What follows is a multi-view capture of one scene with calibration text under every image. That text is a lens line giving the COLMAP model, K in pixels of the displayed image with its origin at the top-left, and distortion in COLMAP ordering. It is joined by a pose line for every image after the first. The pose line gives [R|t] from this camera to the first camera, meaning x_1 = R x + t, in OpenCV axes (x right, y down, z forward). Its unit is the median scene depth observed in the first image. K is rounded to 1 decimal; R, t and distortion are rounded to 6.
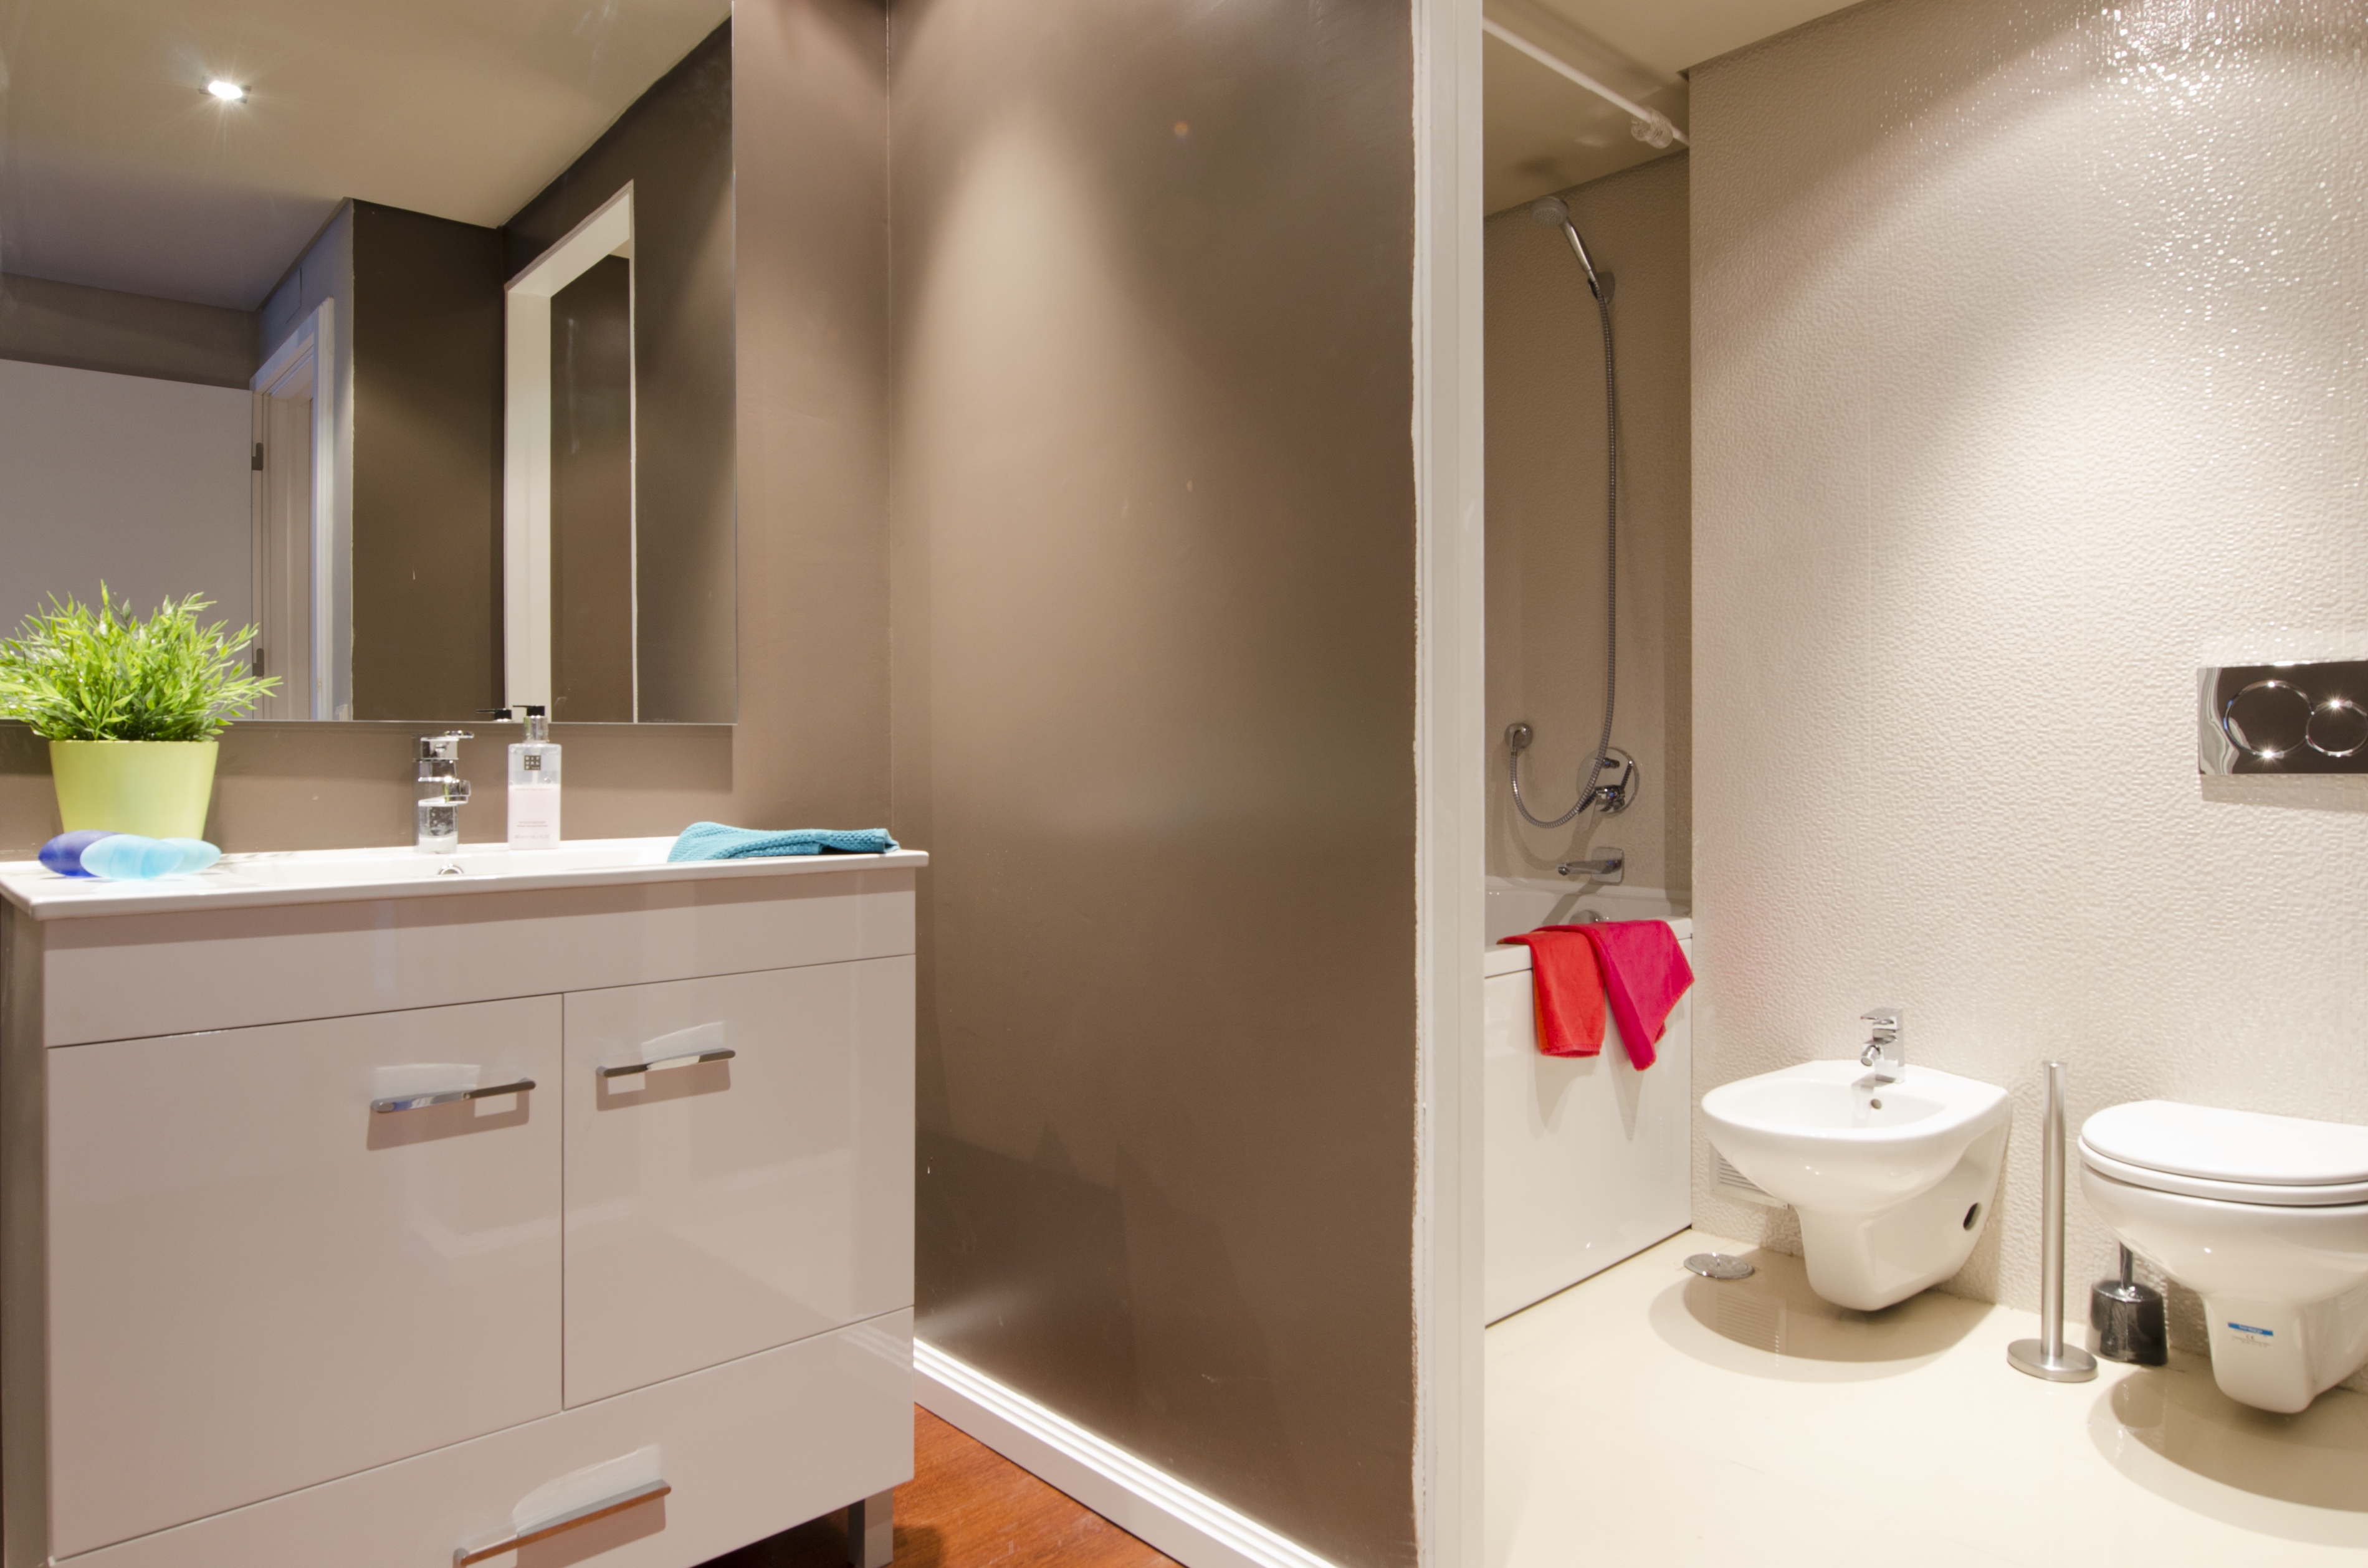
lens RADIAL K [[1468.6, 0, 1184.0], [0, 1468.6, 784.0], [0, 0, 1]] dist [-0.022479, -0.003679]
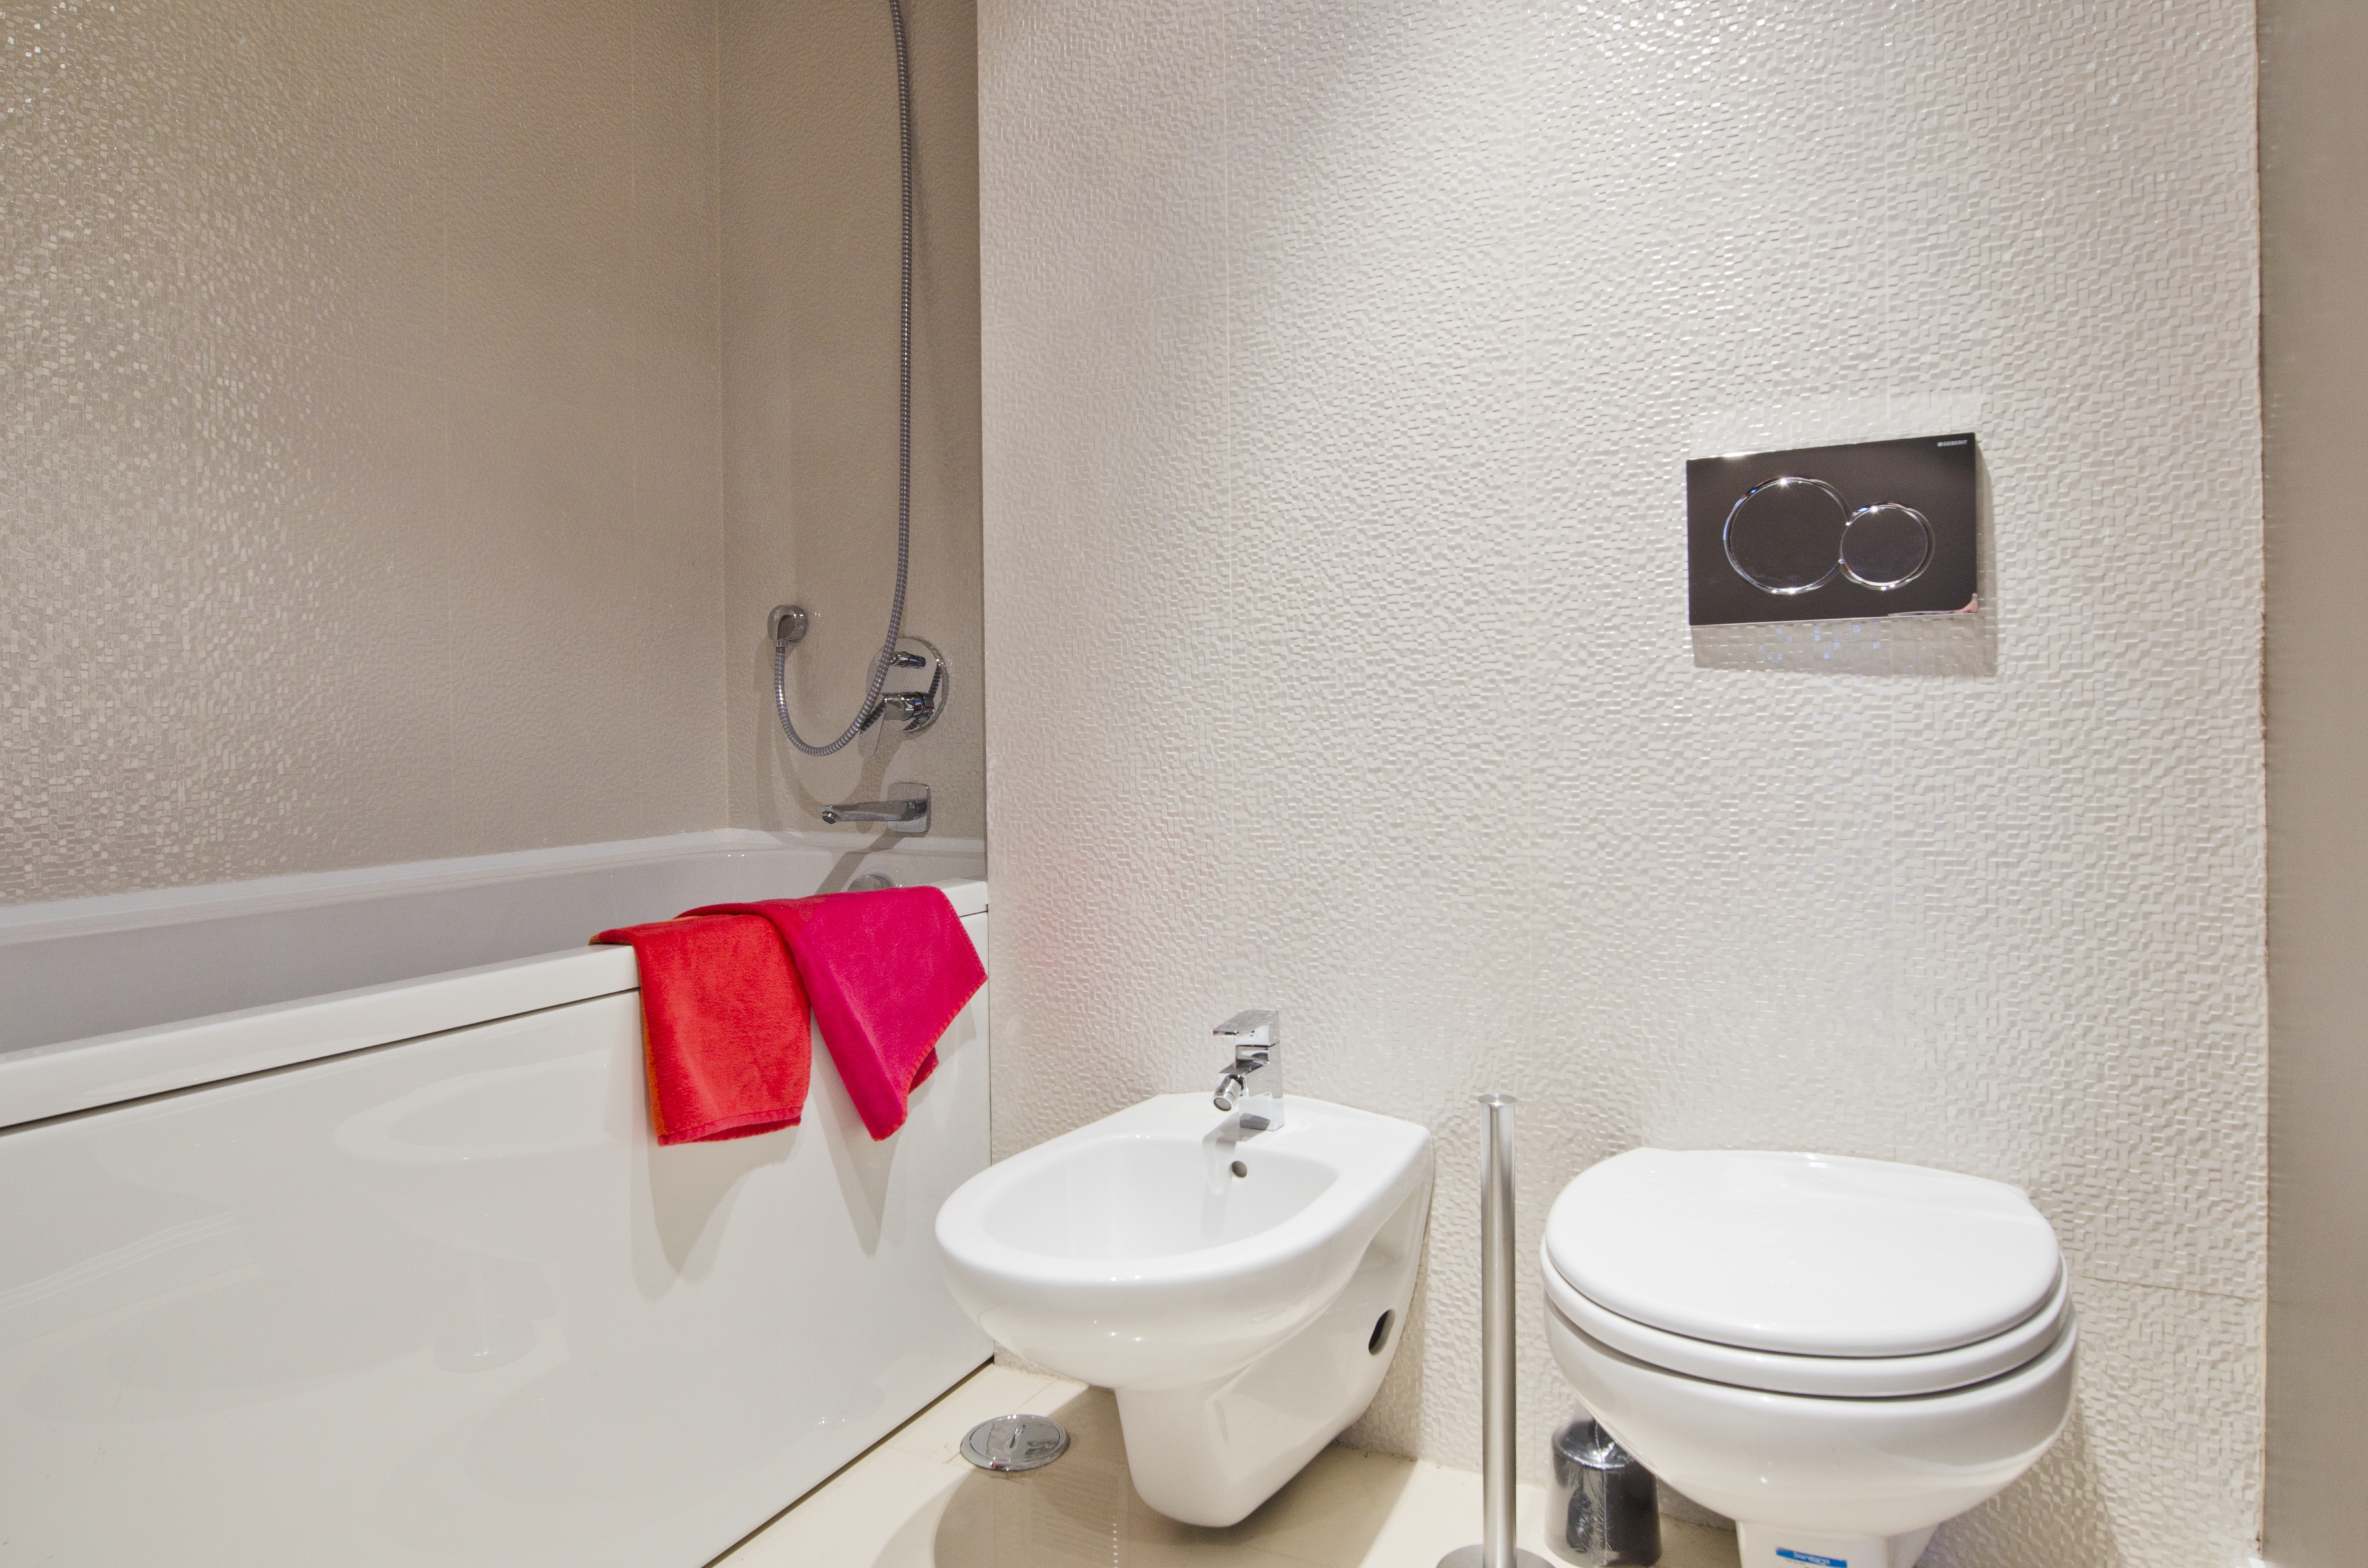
lens RADIAL K [[1487.9, 0, 1184.0], [0, 1487.9, 784.0], [0, 0, 1]] dist [-0.027122, -0.001285]
pose [[0.939267, -0.022395, 0.342457, 0.244014], [0.014548, 0.999570, 0.025464, 0.040135], [-0.342880, -0.018936, 0.939188, 0.426009]]
